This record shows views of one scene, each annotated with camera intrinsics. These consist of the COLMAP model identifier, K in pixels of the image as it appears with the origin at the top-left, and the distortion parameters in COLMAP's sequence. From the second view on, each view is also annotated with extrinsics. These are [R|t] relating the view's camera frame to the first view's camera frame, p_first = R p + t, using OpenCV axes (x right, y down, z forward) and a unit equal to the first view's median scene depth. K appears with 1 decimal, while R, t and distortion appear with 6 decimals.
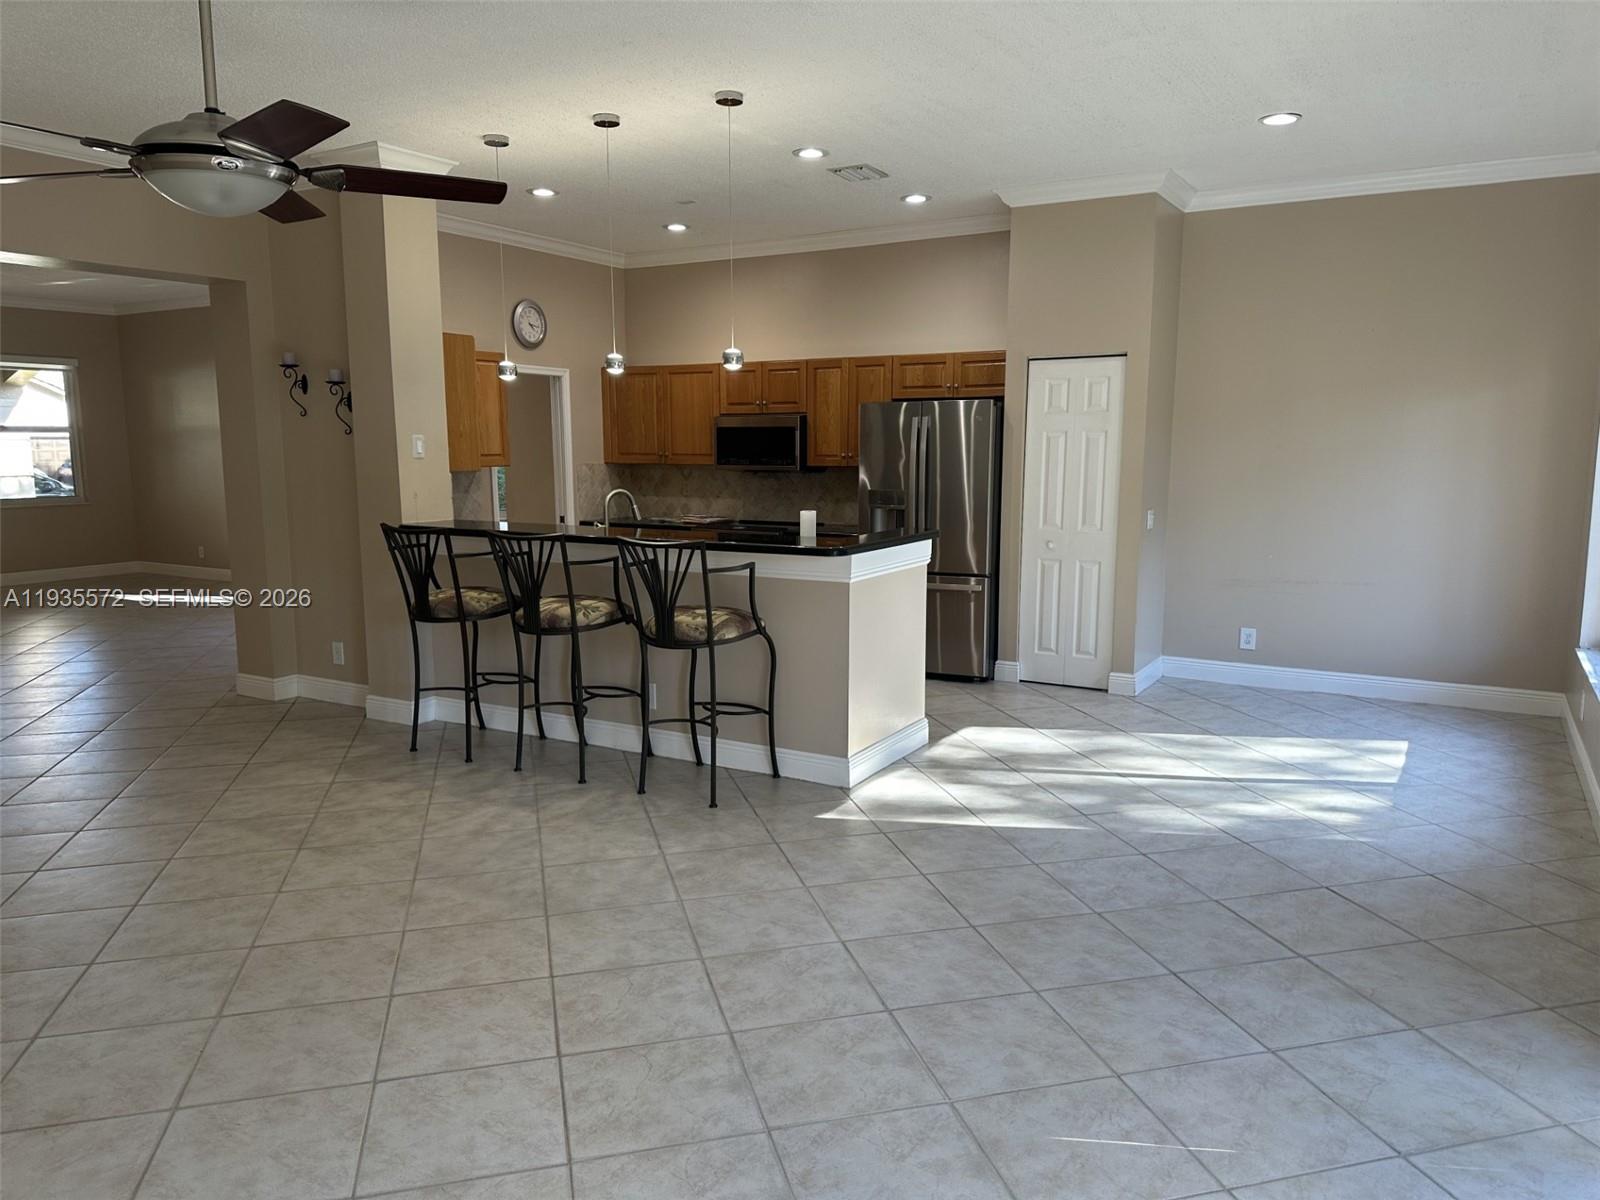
lens RADIAL K [[1120.0, 0, 818.3], [0, 1120.0, 598.0], [0, 0, 1]] dist [0.099442, -0.141539]
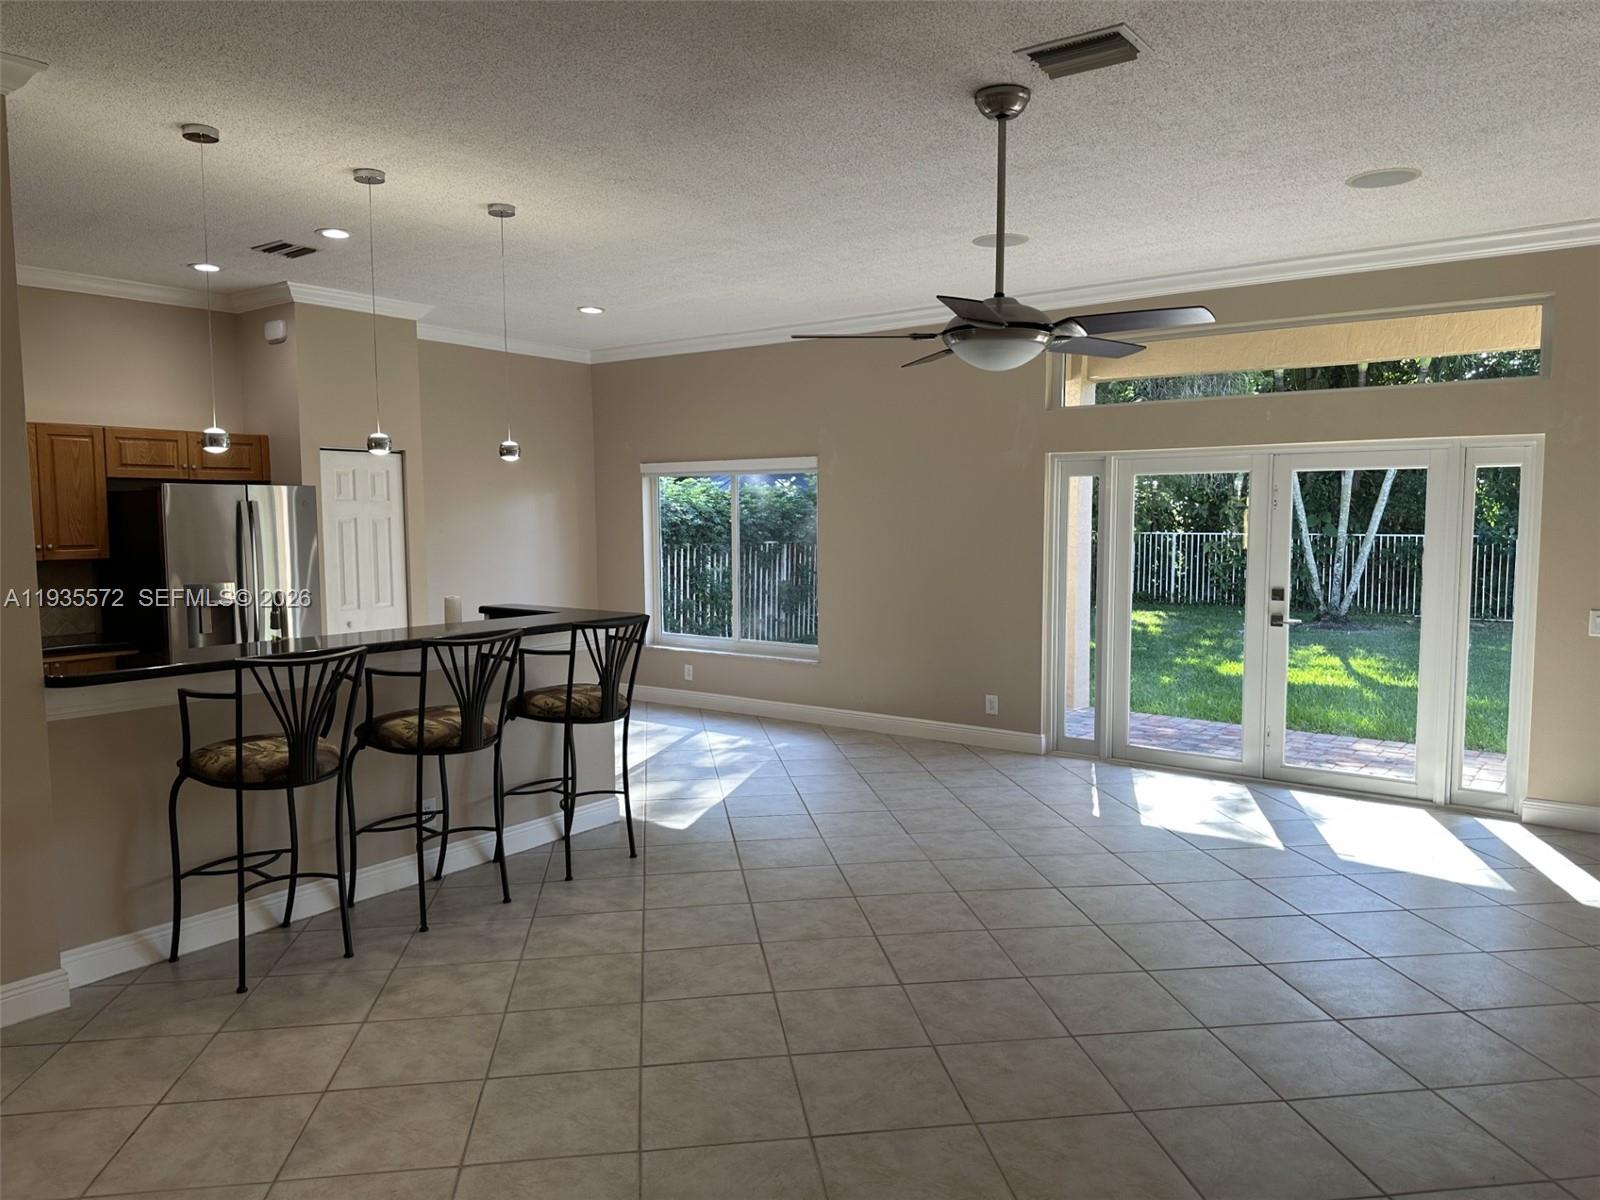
lens RADIAL K [[1120.0, 0, 818.3], [0, 1120.0, 598.0], [0, 0, 1]] dist [0.099442, -0.141539]
pose [[0.105098, -0.066275, 0.992251, -0.978401], [0.145312, 0.988091, 0.050606, -0.079448], [-0.983788, 0.138868, 0.113477, 0.566556]]
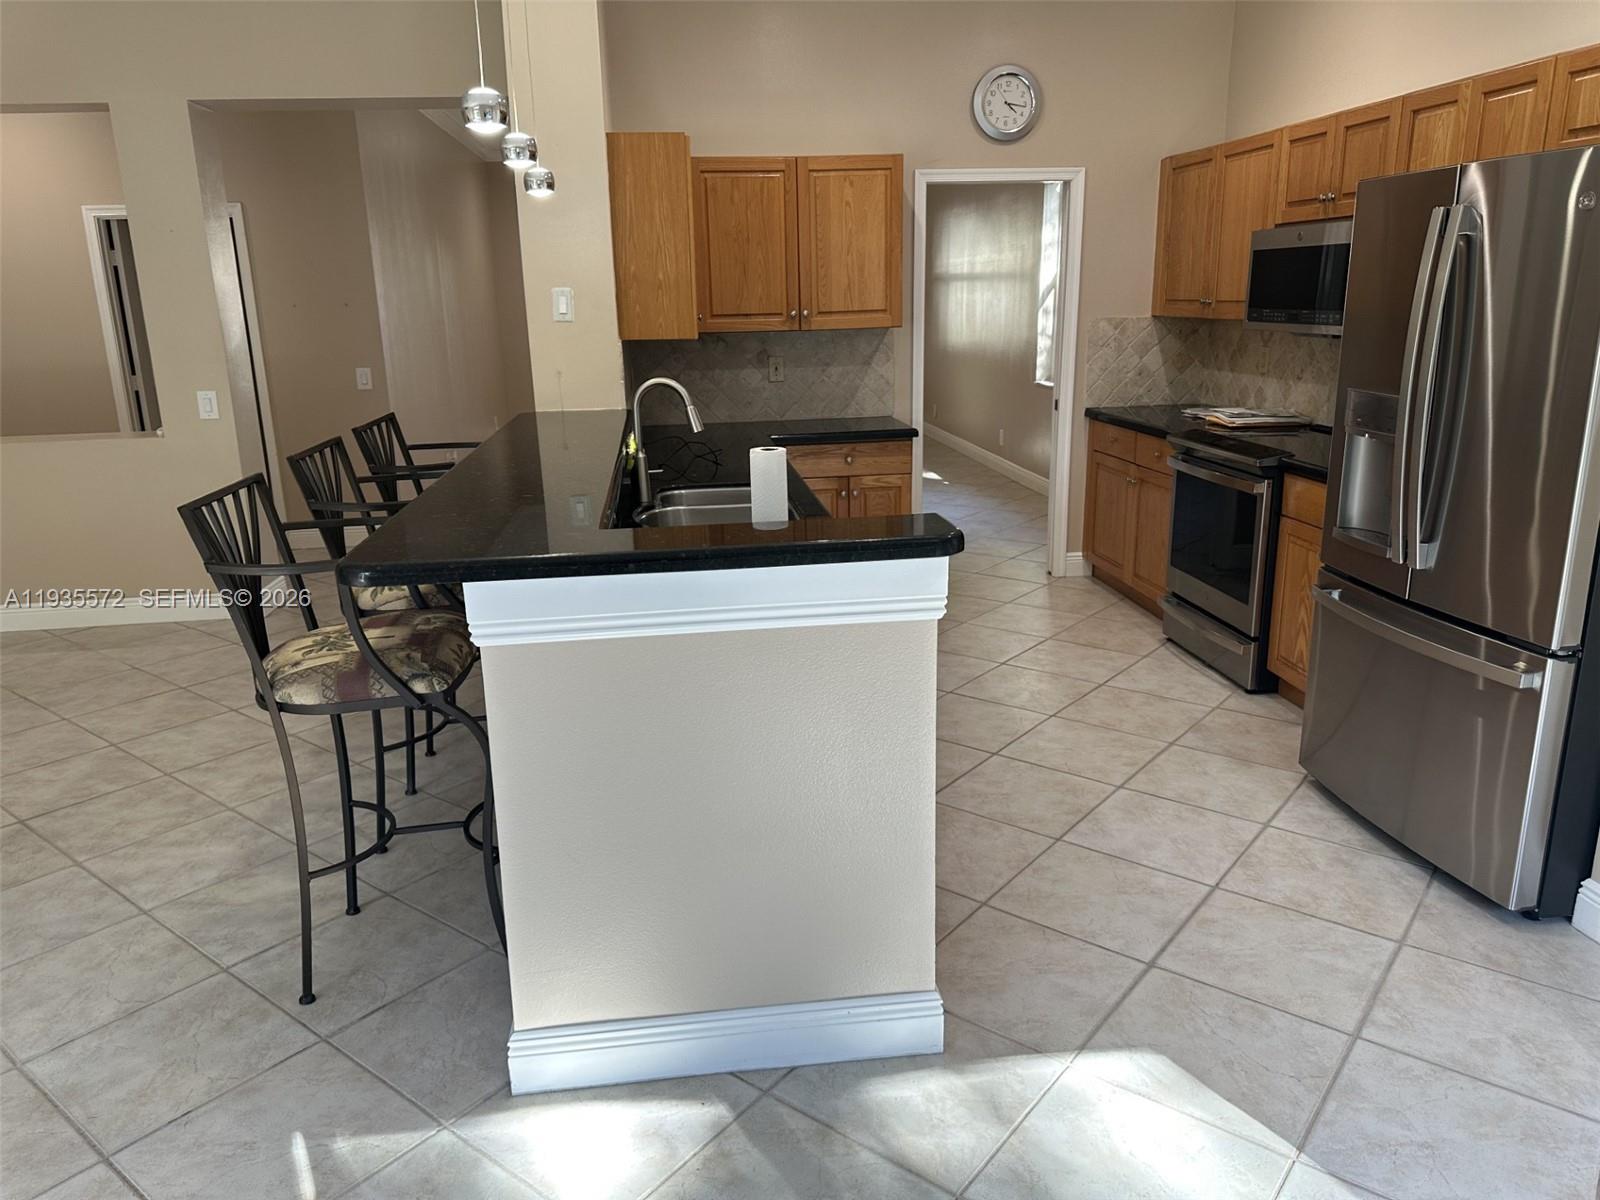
lens RADIAL K [[1140.3, 0, 795.0], [0, 1140.3, 578.5], [0, 0, 1]] dist [0.058150, -0.047488]
pose [[0.591343, 0.187428, -0.784337, 0.369343], [-0.092238, 0.981953, 0.165109, -0.103612], [0.801128, -0.025290, 0.597959, 0.737394]]
